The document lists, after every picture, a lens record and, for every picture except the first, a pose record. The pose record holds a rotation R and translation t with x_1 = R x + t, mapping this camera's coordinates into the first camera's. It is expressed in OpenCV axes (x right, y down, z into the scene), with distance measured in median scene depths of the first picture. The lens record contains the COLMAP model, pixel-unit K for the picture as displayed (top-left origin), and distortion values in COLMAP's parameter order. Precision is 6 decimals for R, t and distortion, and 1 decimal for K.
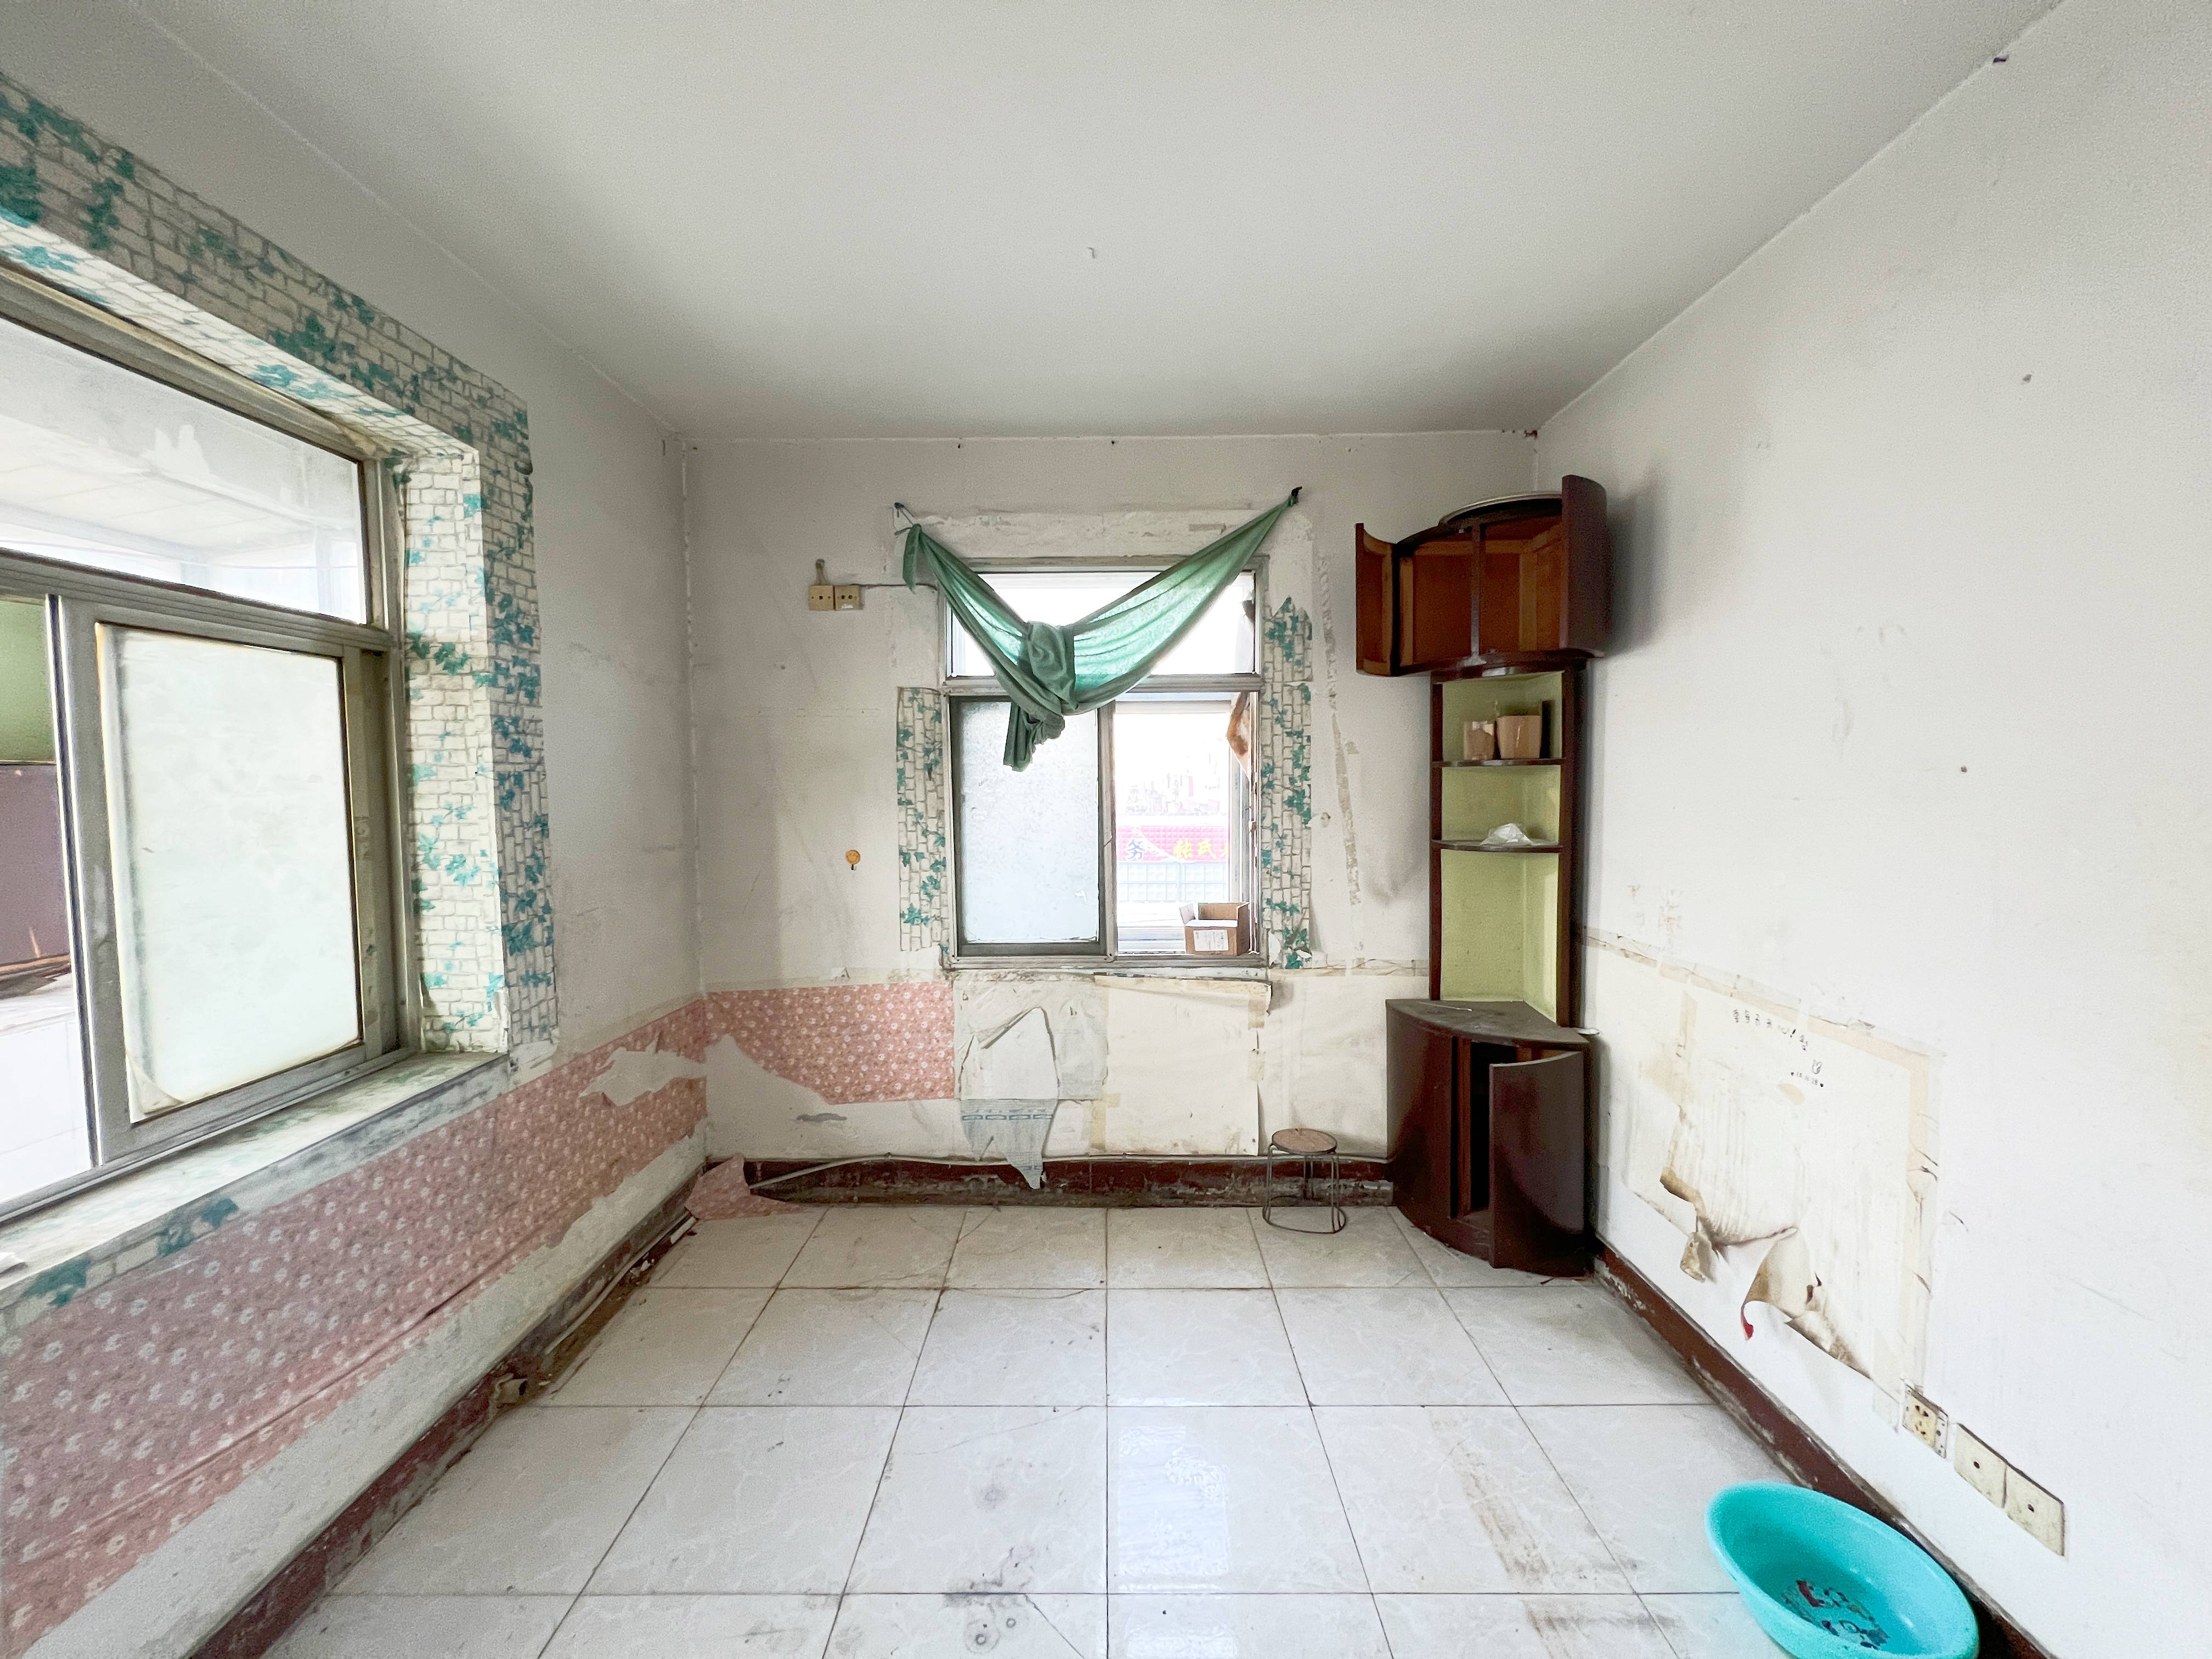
lens RADIAL K [[881.5, 0, 1105.7], [0, 881.5, 823.4], [0, 0, 1]] dist [-0.000974, -0.000178]
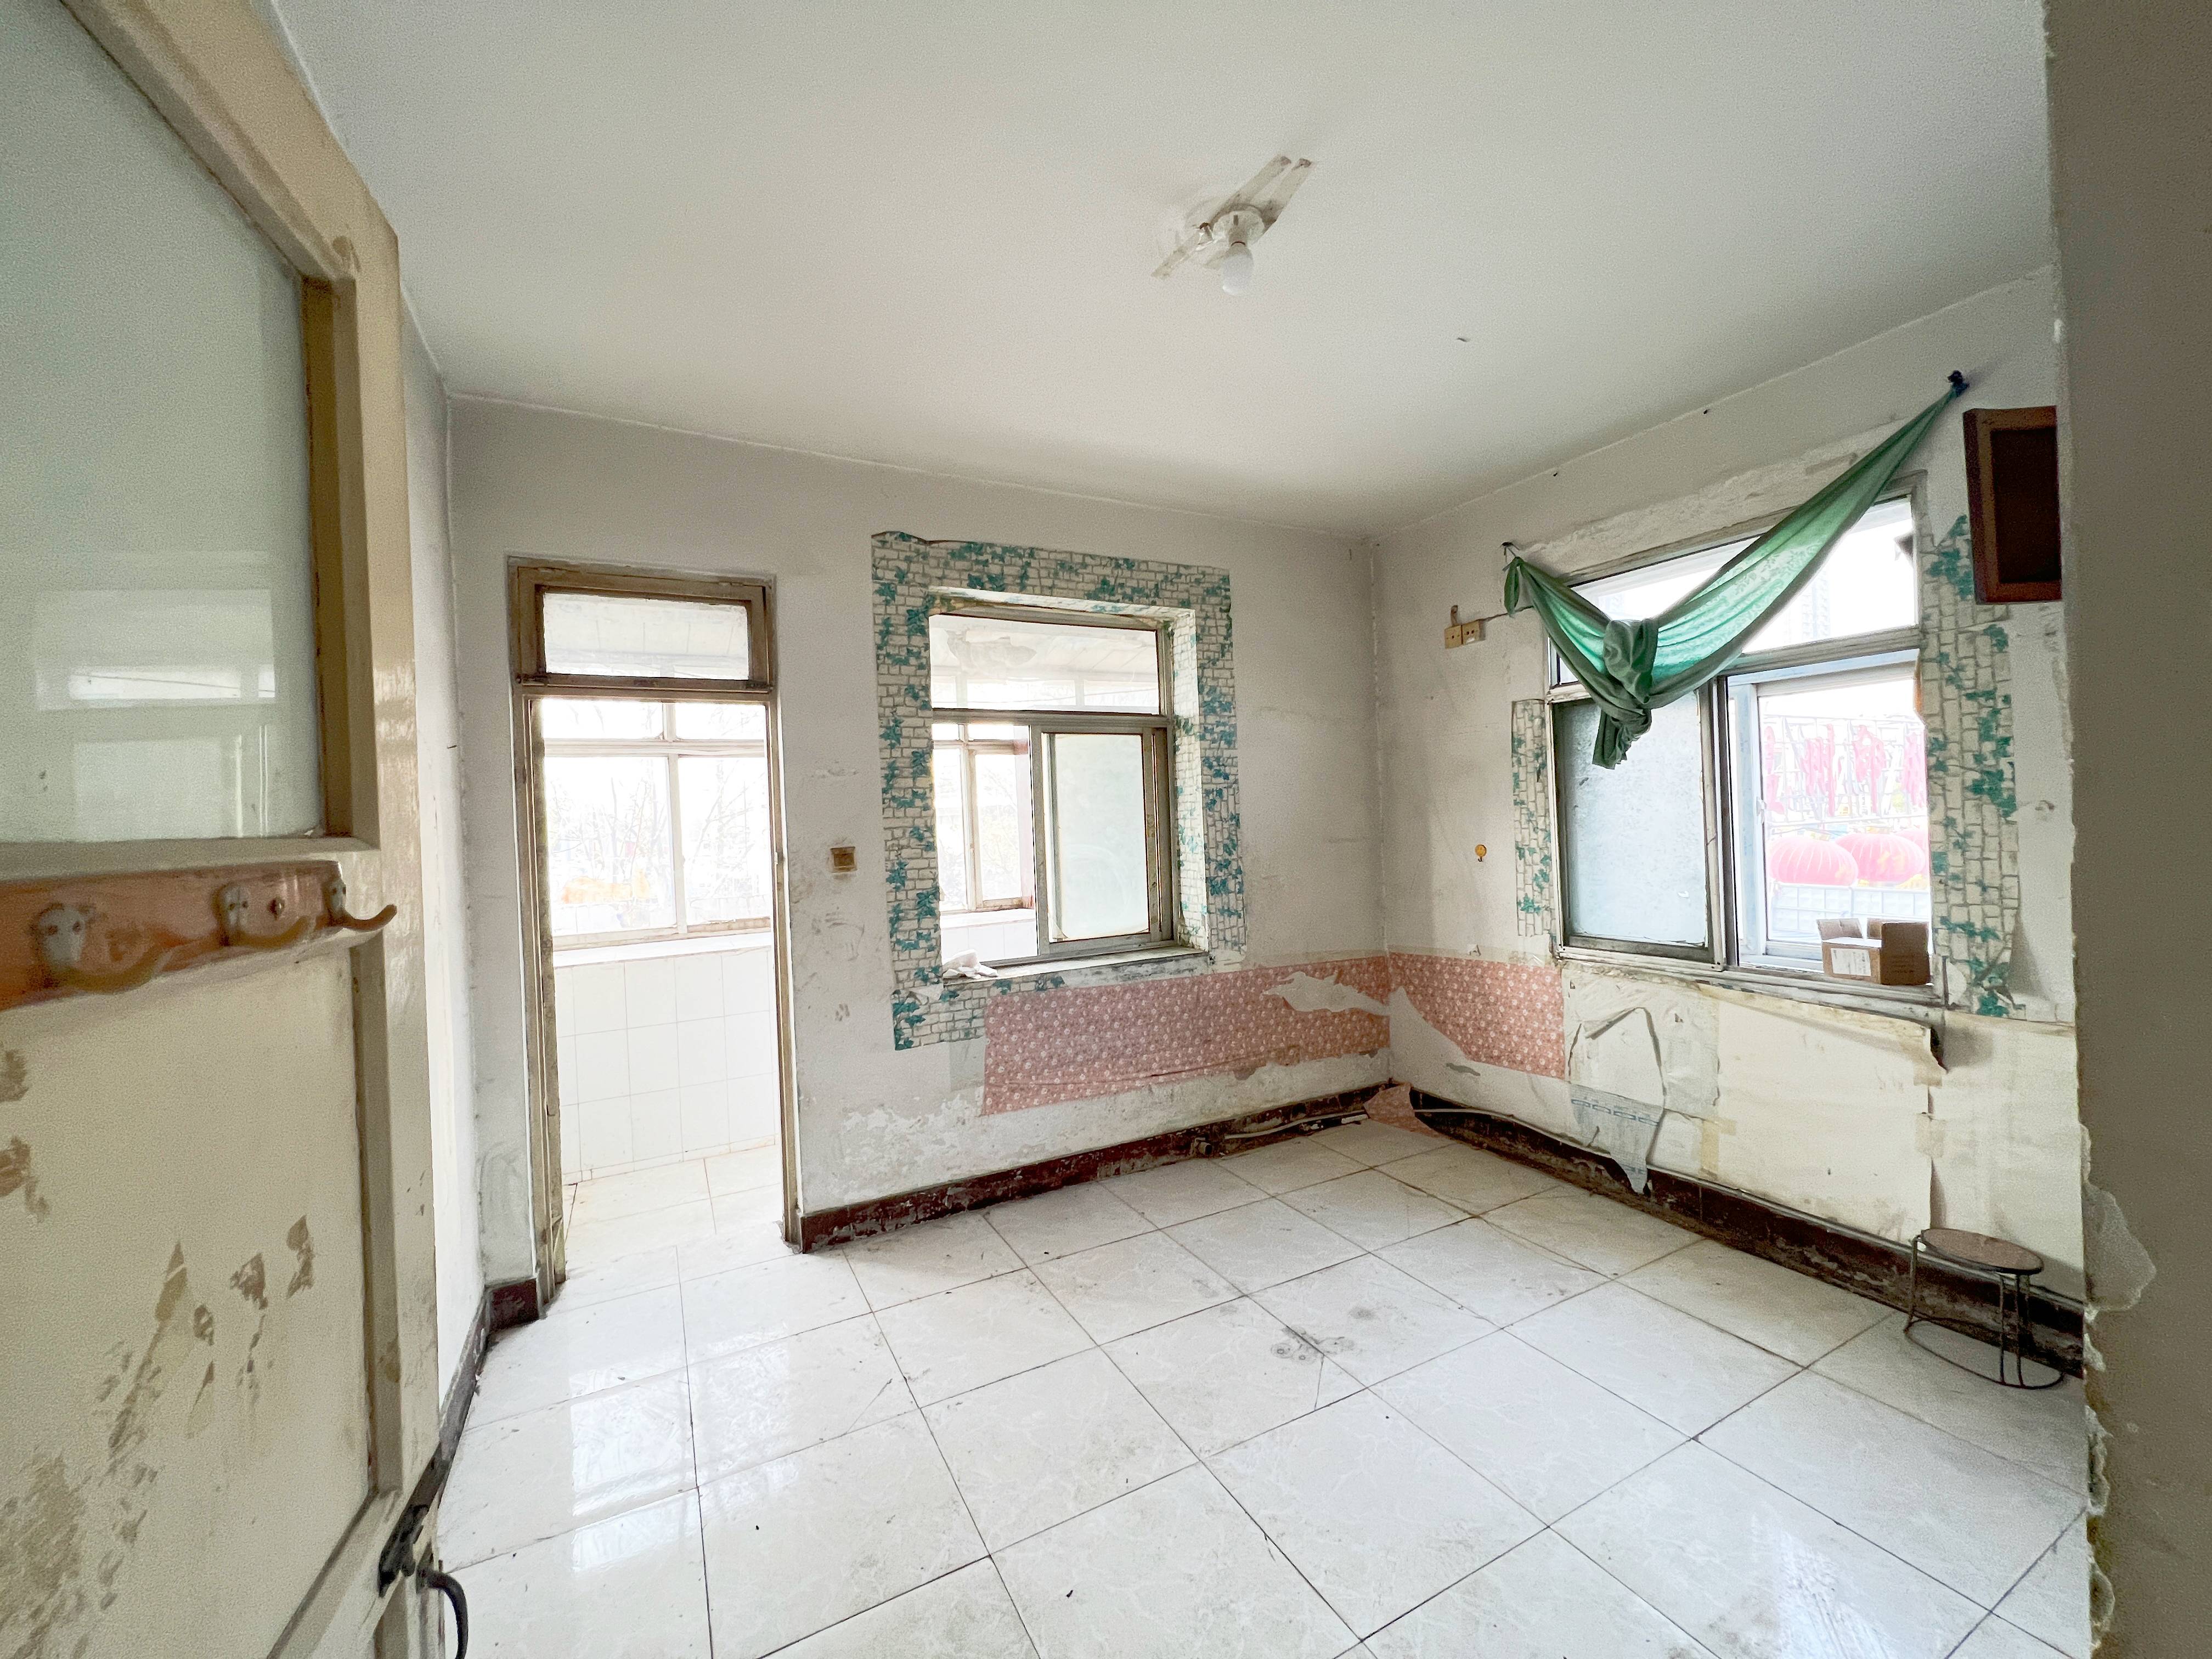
lens RADIAL K [[881.5, 0, 1105.7], [0, 881.5, 823.4], [0, 0, 1]] dist [-0.000974, -0.000178]
pose [[0.465978, -0.007787, -0.884762, 0.526410], [-0.014529, 0.999759, -0.016451, 0.028786], [0.884677, 0.020520, 0.465752, 0.010032]]
